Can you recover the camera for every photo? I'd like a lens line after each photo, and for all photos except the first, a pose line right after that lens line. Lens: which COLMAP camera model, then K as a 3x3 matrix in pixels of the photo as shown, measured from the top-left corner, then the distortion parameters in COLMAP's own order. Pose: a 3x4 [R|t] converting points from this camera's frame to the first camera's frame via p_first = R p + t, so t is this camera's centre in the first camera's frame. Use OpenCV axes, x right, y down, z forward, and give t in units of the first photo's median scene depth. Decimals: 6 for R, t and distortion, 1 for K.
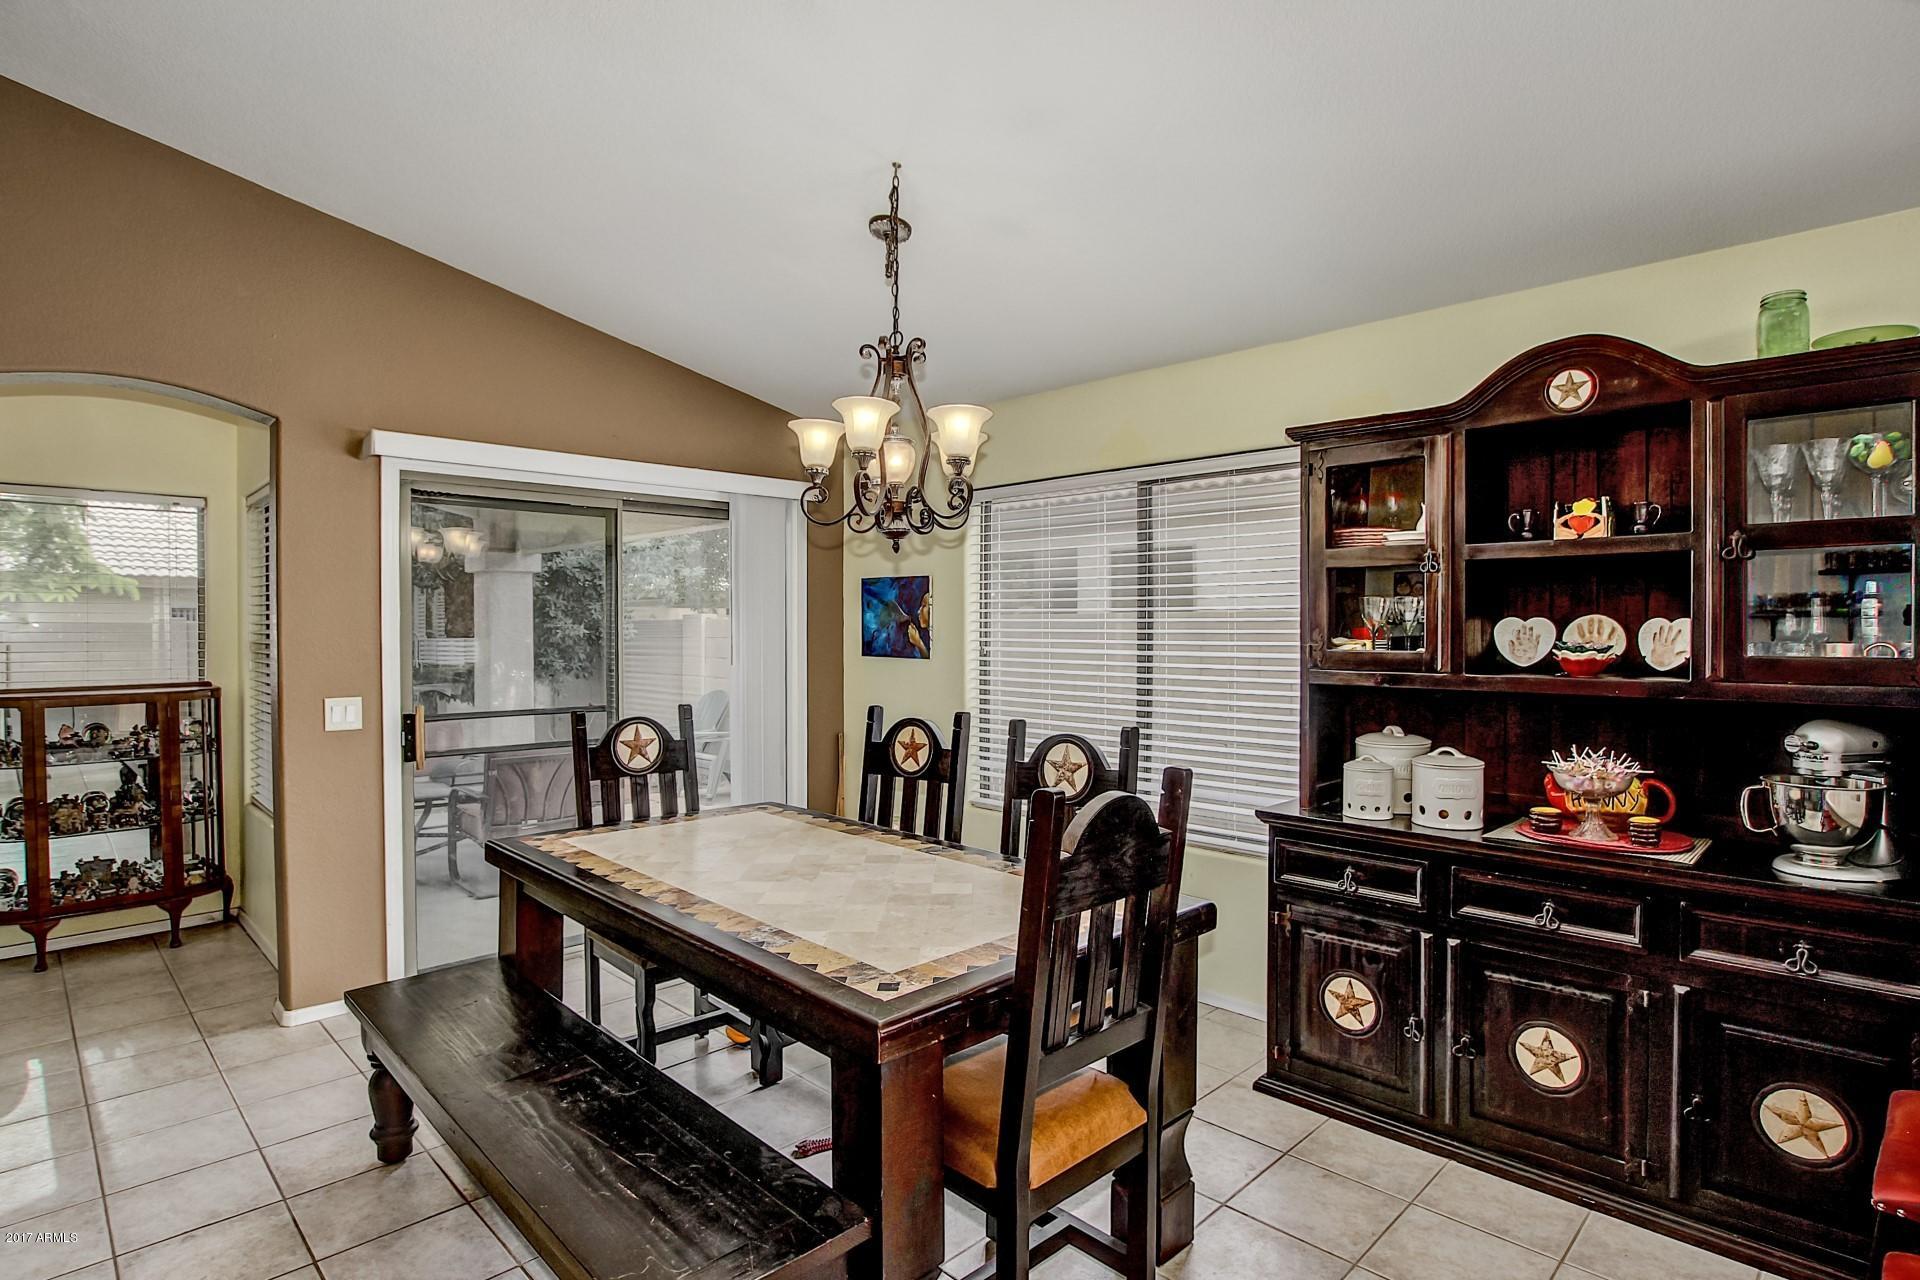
lens RADIAL K [[968.7, 0, 956.3], [0, 968.7, 644.3], [0, 0, 1]] dist [-0.033497, -0.000163]
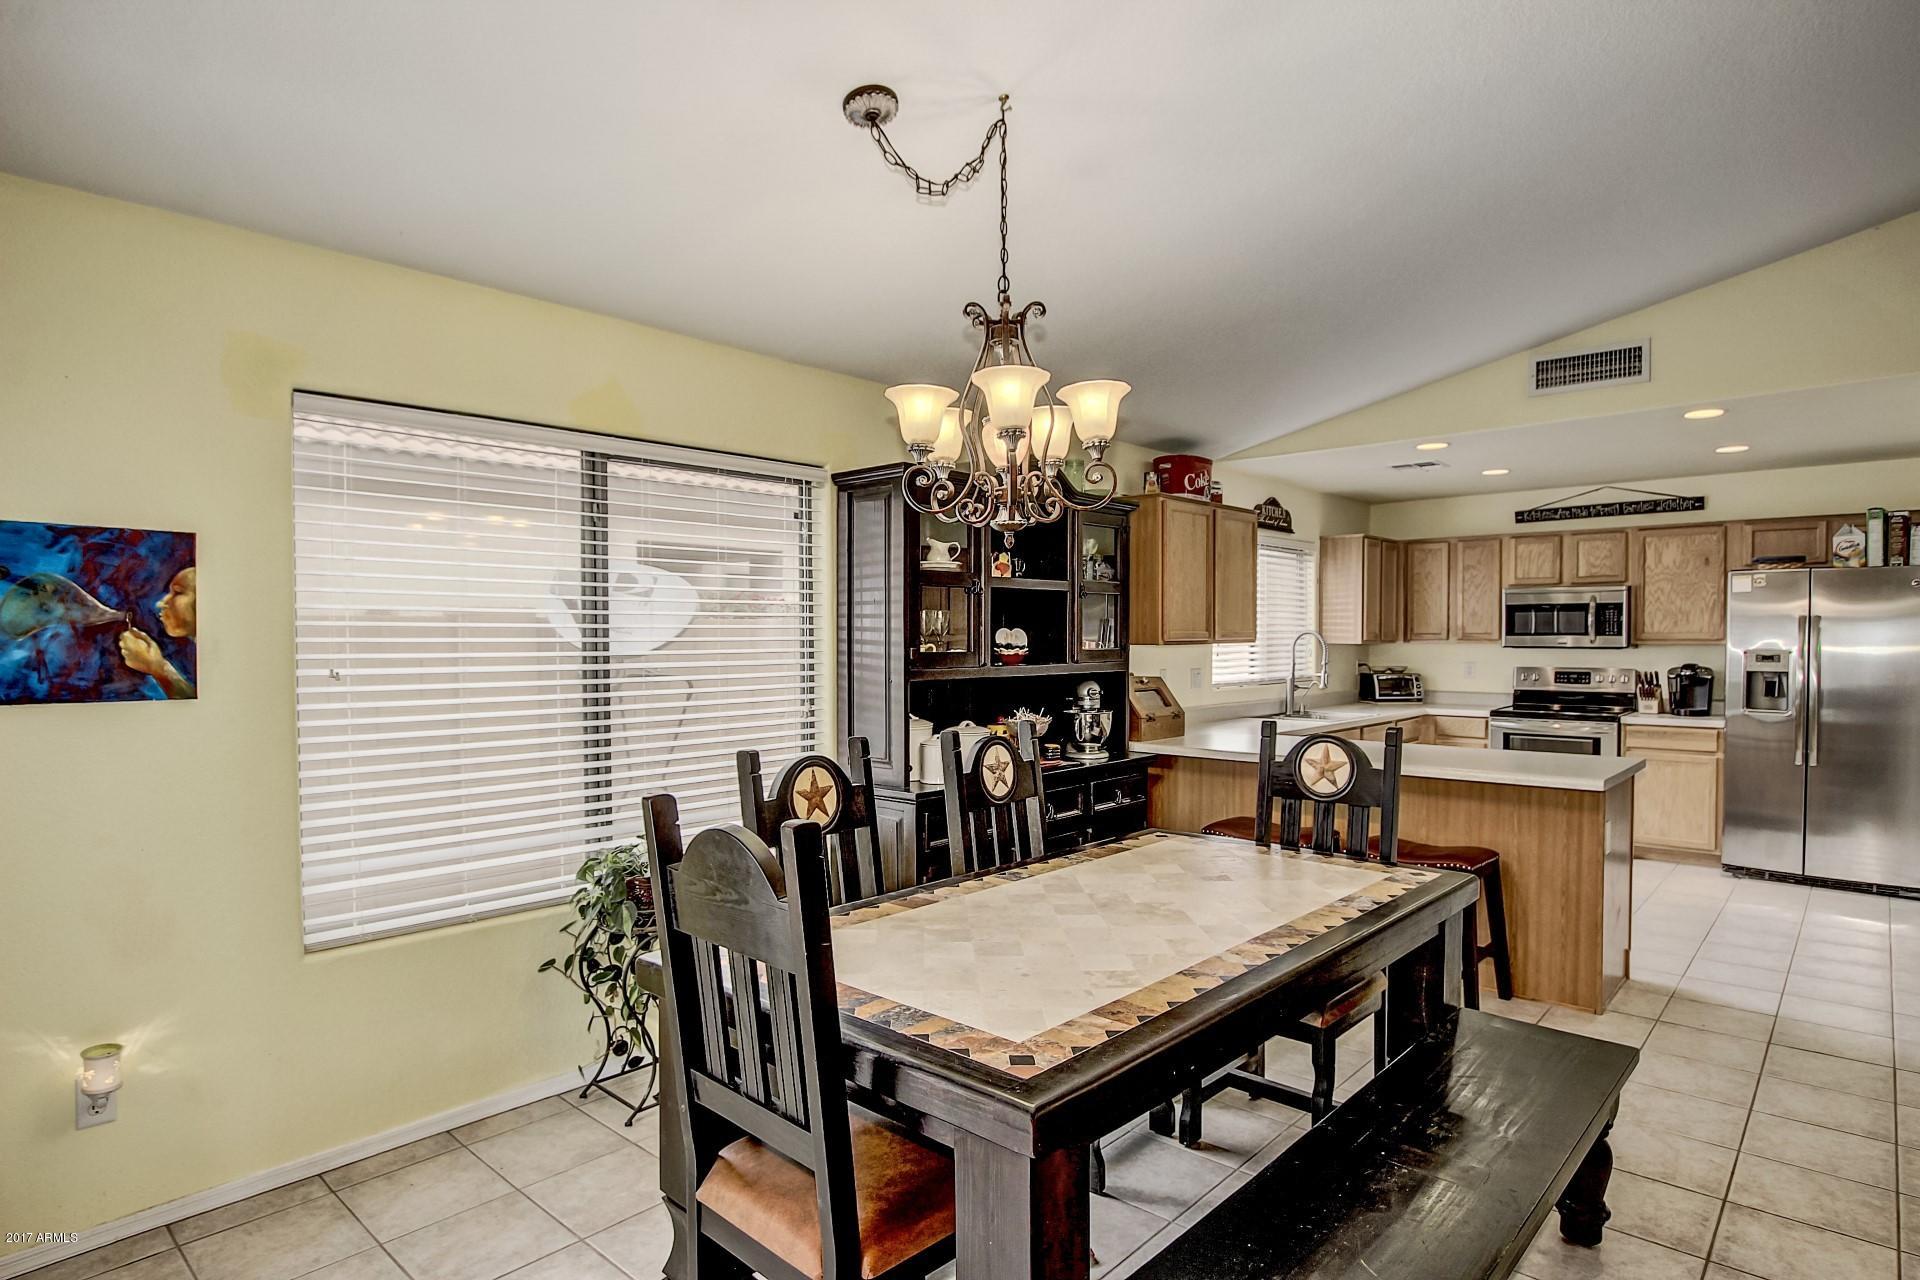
lens RADIAL K [[1038.4, 0, 955.2], [0, 1038.4, 638.2], [0, 0, 1]] dist [-0.032328, -0.000471]
pose [[-0.039604, -0.003844, 0.999208, -0.732911], [0.019437, 0.999800, 0.004616, -0.013930], [-0.999026, 0.019604, -0.039522, 0.795930]]
